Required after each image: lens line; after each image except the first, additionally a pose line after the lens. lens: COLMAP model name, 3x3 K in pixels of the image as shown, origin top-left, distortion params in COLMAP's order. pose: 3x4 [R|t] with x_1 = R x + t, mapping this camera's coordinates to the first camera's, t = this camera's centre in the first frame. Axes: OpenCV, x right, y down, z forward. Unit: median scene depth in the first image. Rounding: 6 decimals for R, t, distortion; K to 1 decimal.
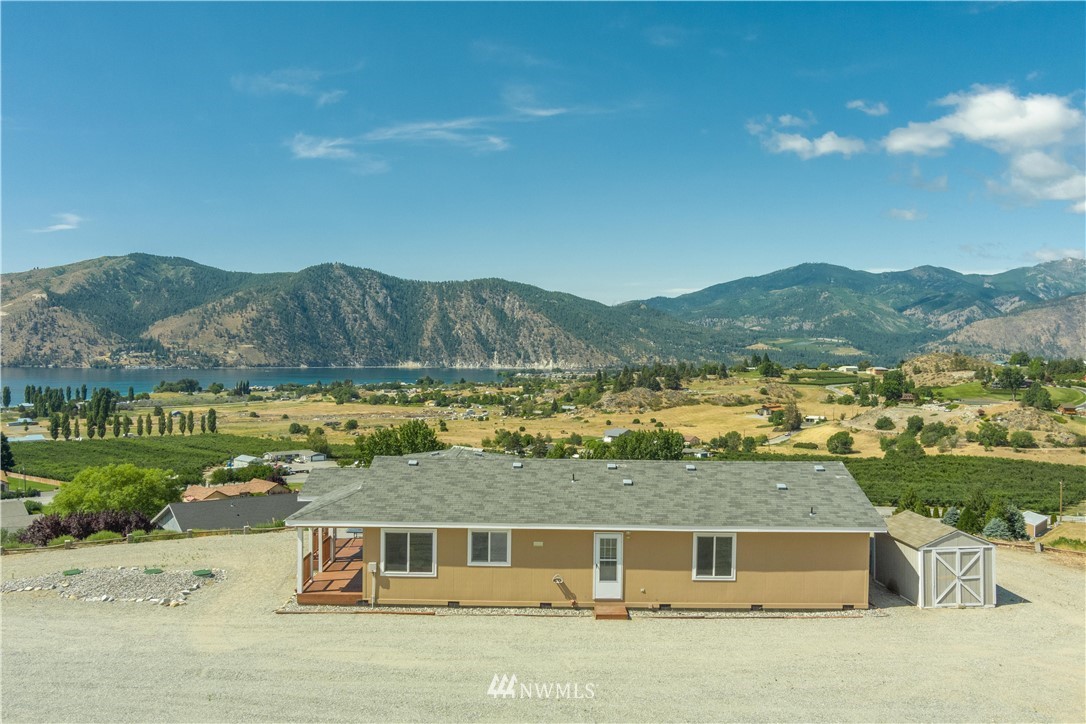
lens RADIAL K [[880.6, 0, 540.7], [0, 880.6, 358.5], [0, 0, 1]] dist [-0.063995, 0.005386]
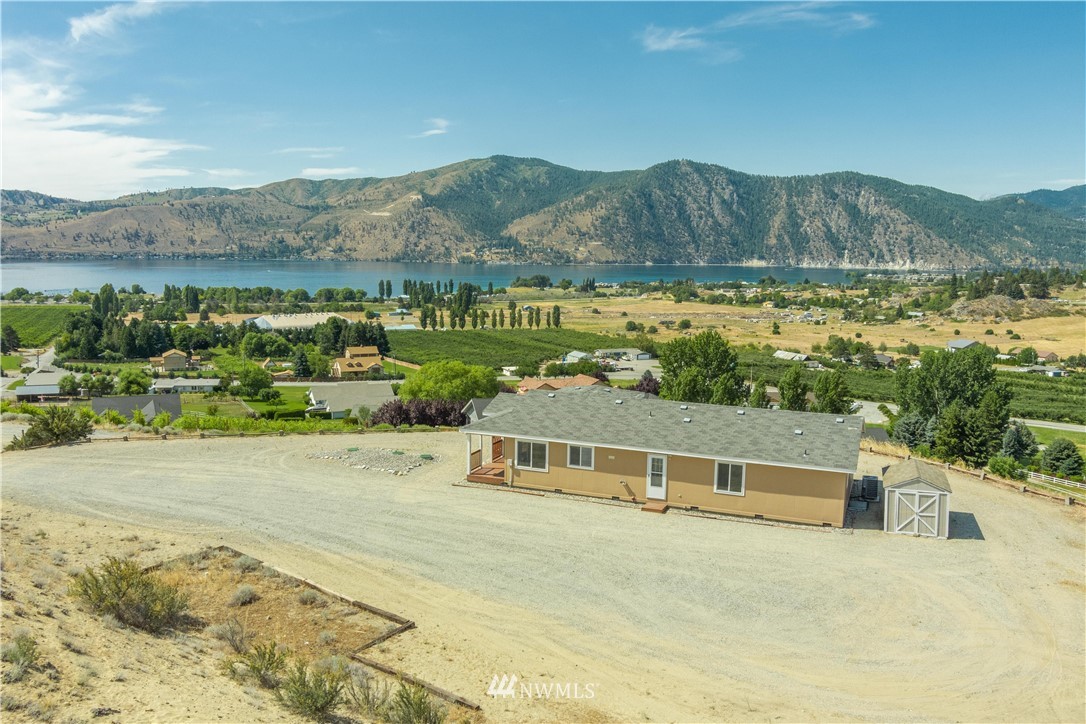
lens RADIAL K [[880.6, 0, 540.7], [0, 880.6, 358.5], [0, 0, 1]] dist [-0.063995, 0.005386]
pose [[0.925602, 0.050841, -0.375069, 0.010146], [-0.006750, 0.992997, 0.117944, -0.003053], [0.378439, -0.106637, 0.919463, -0.009355]]
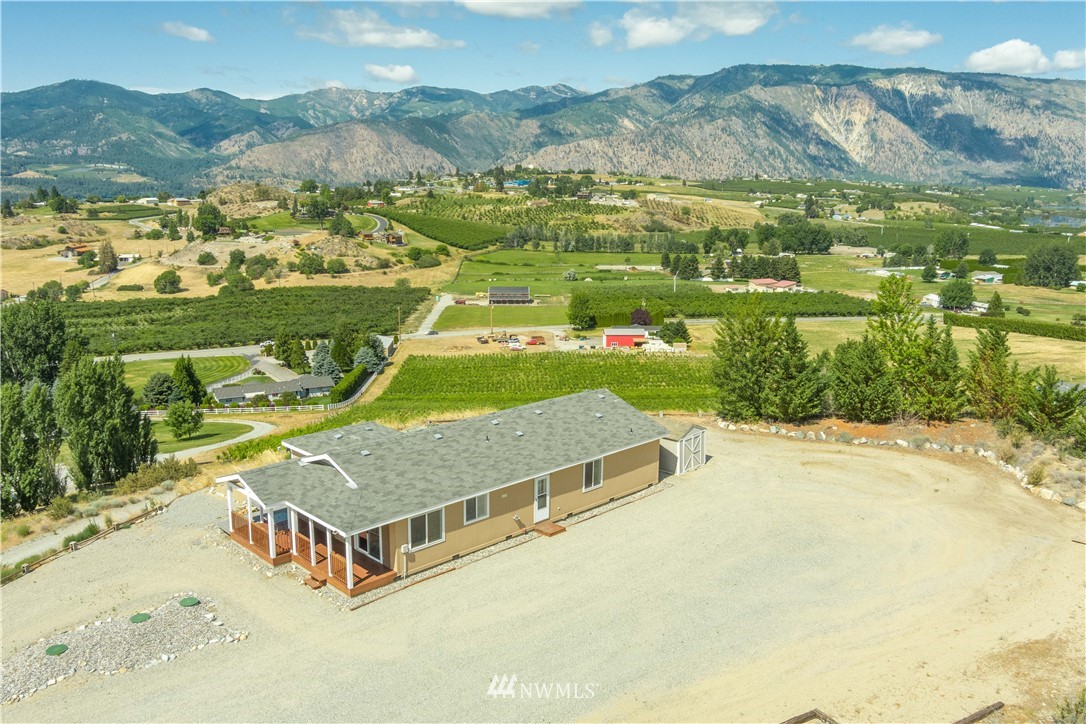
lens RADIAL K [[880.6, 0, 540.7], [0, 880.6, 358.5], [0, 0, 1]] dist [-0.063995, 0.005386]
pose [[0.713862, -0.147024, 0.684679, -0.019723], [0.008857, 0.979530, 0.201104, -0.006121], [-0.700231, -0.137496, 0.700551, 0.001116]]
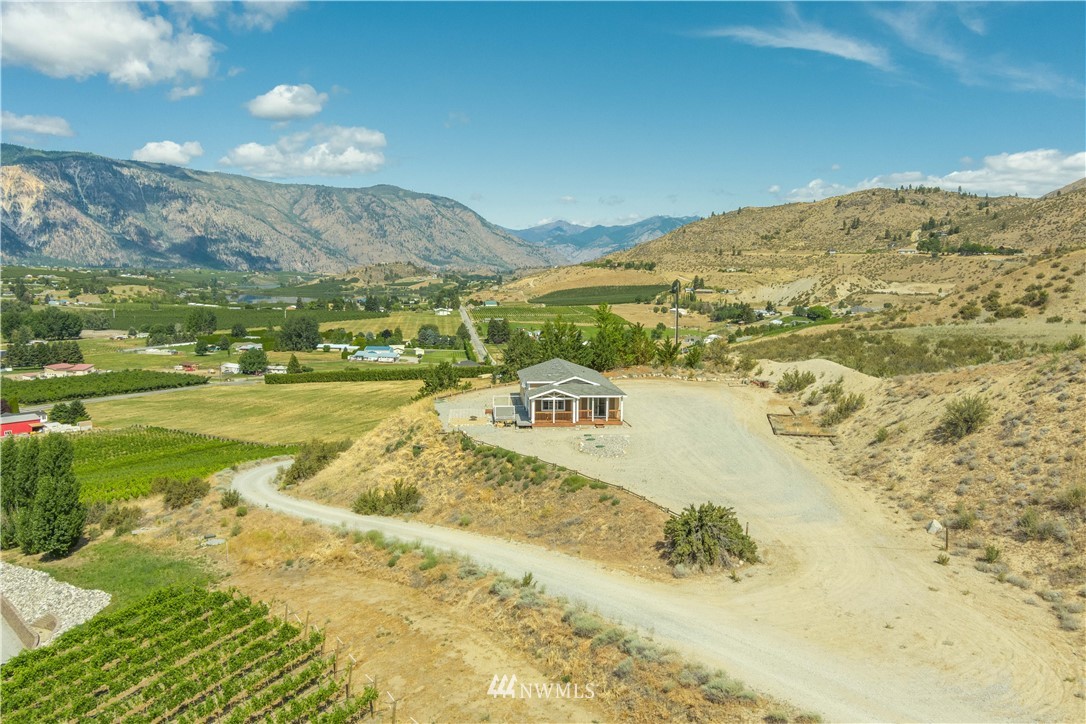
lens RADIAL K [[880.6, 0, 540.7], [0, 880.6, 358.5], [0, 0, 1]] dist [-0.063995, 0.005386]
pose [[-0.085862, -0.110649, 0.990144, -0.070935], [-0.000946, 0.993822, 0.110979, -0.005789], [-0.996307, 0.008592, -0.085436, 0.034928]]
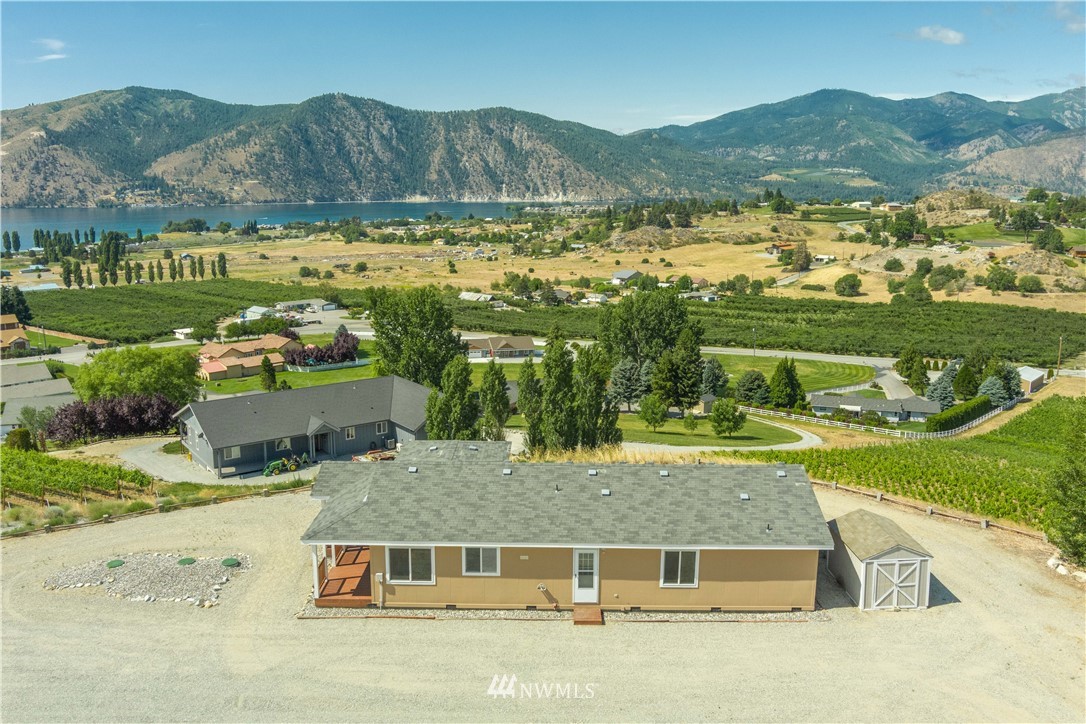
lens RADIAL K [[880.6, 0, 540.7], [0, 880.6, 358.5], [0, 0, 1]] dist [-0.063995, 0.005386]
pose [[0.999914, -0.005571, -0.011859, 0.000774], [0.007710, 0.981991, 0.188770, -0.005916], [0.010594, -0.188845, 0.981950, -0.001505]]
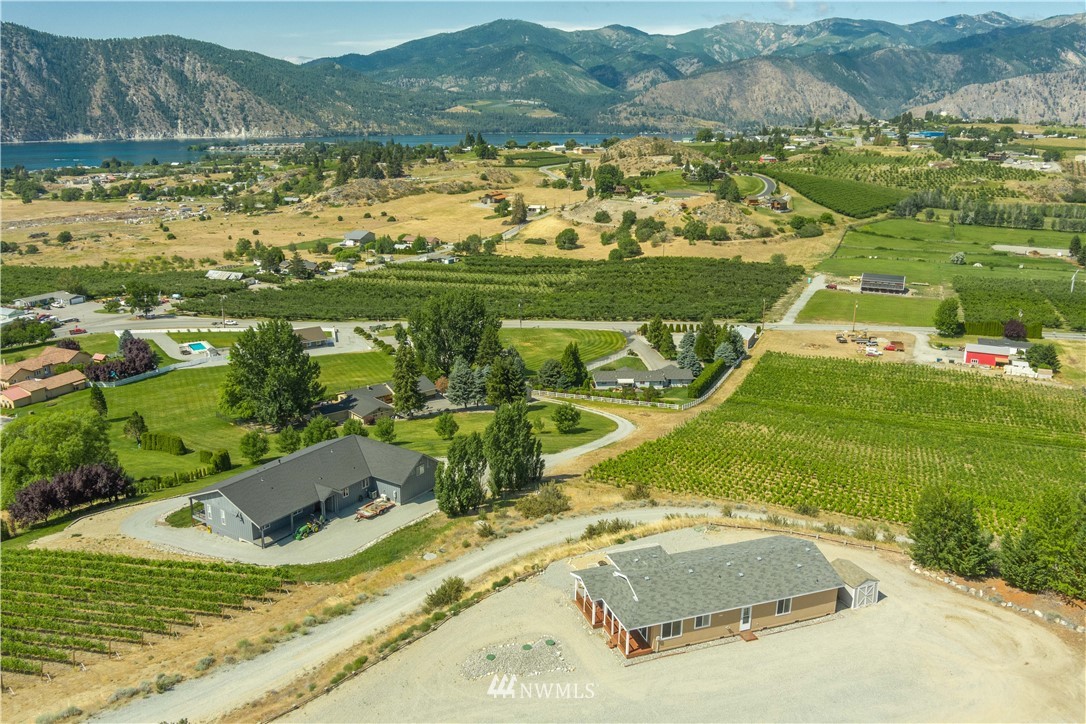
lens RADIAL K [[880.6, 0, 540.7], [0, 880.6, 358.5], [0, 0, 1]] dist [-0.063995, 0.005386]
pose [[0.943264, -0.094870, 0.318203, -0.026570], [0.006898, 0.963707, 0.266874, -0.025280], [-0.331973, -0.249537, 0.909684, -0.018833]]
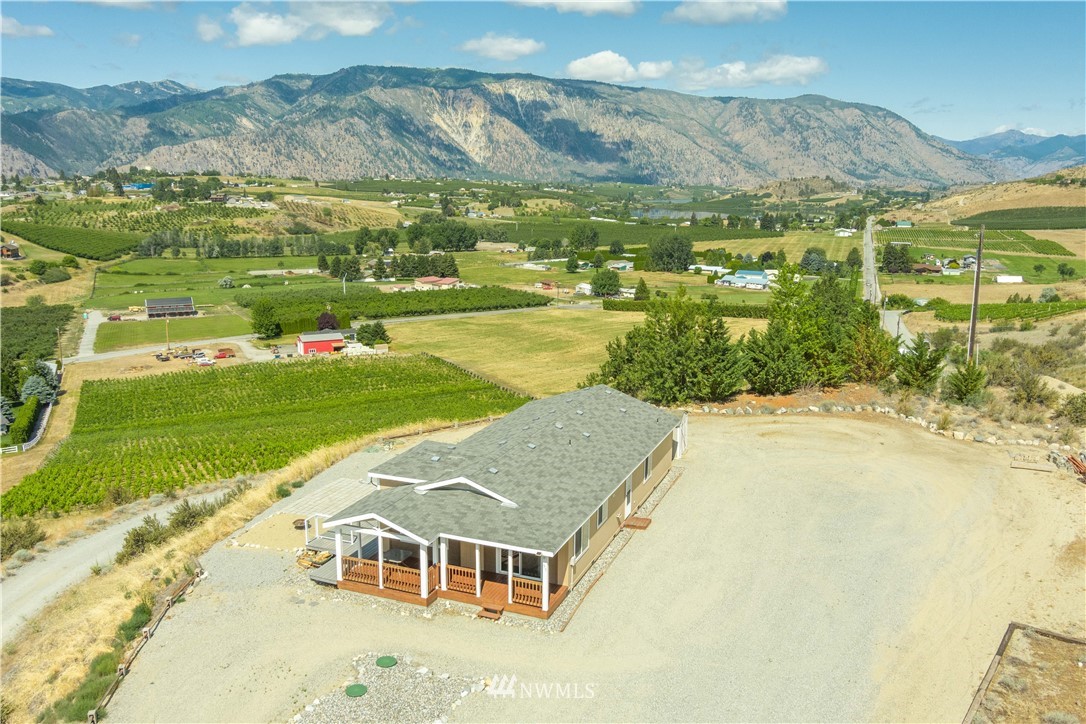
lens RADIAL K [[880.6, 0, 540.7], [0, 880.6, 358.5], [0, 0, 1]] dist [-0.063995, 0.005386]
pose [[0.371762, -0.192047, 0.908246, -0.028590], [0.007395, 0.978949, 0.203970, -0.006321], [-0.928299, -0.069112, 0.365356, 0.014431]]
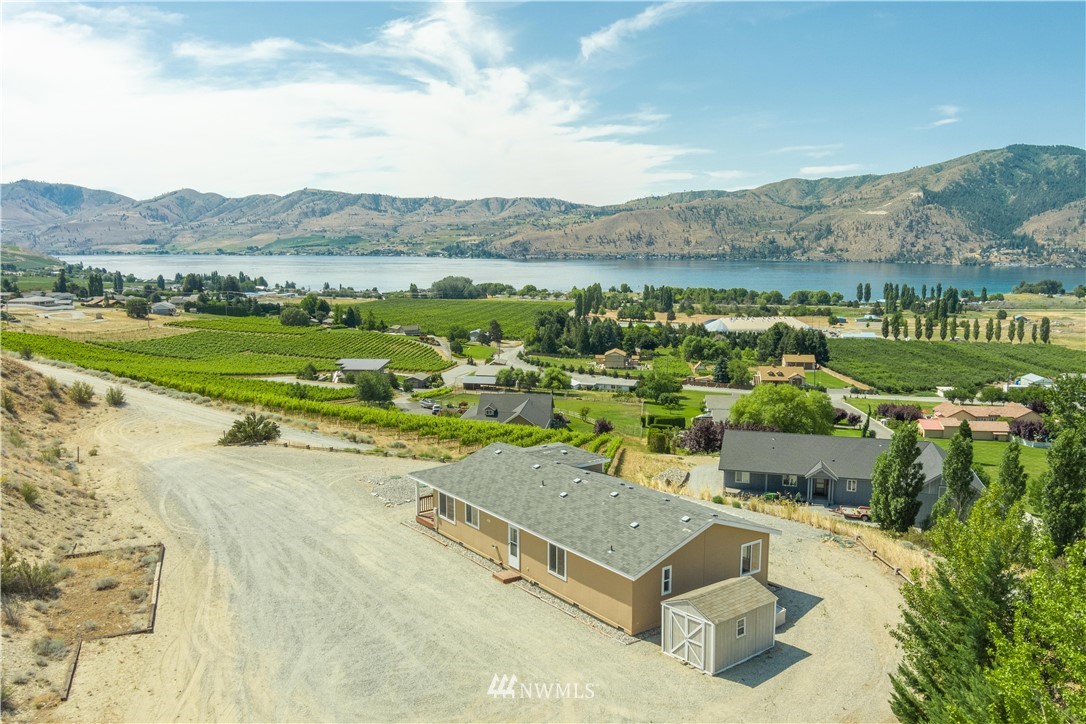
lens RADIAL K [[880.6, 0, 540.7], [0, 880.6, 358.5], [0, 0, 1]] dist [-0.063995, 0.005386]
pose [[0.592756, 0.096026, -0.799637, 0.029484], [0.000837, 0.992793, 0.119842, -0.006082], [0.805382, -0.071707, 0.588403, 0.004071]]
